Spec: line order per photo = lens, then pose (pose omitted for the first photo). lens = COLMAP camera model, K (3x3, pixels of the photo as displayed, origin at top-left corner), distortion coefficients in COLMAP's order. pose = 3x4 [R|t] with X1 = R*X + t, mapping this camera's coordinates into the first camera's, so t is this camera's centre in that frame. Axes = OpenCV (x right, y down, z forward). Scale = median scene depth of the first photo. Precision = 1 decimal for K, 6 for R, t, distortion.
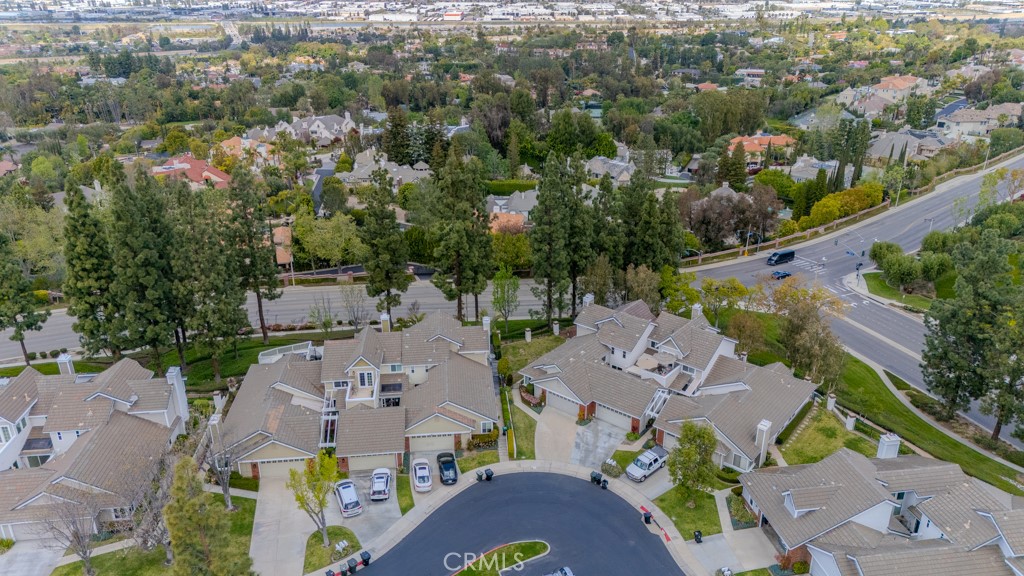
lens RADIAL K [[756.8, 0, 513.4], [0, 756.8, 287.4], [0, 0, 1]] dist [0.051105, 0.001402]
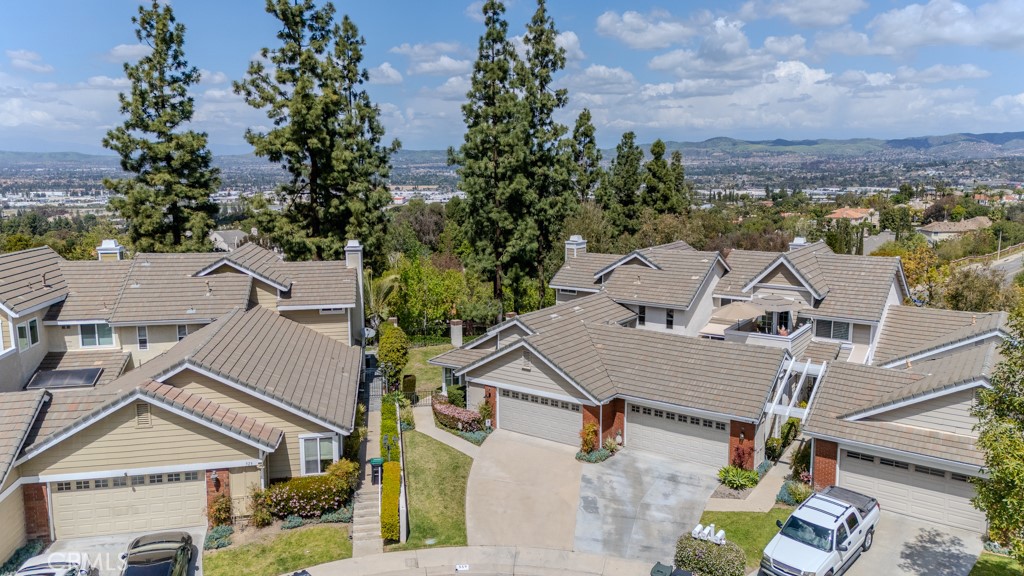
lens RADIAL K [[756.8, 0, 509.5], [0, 756.8, 289.5], [0, 0, 1]] dist [0.051105, 0.001402]
pose [[0.997525, -0.022267, 0.066694, 0.027166], [0.037156, 0.972211, -0.231140, 0.190675], [-0.059694, 0.233046, 0.970632, 0.641005]]
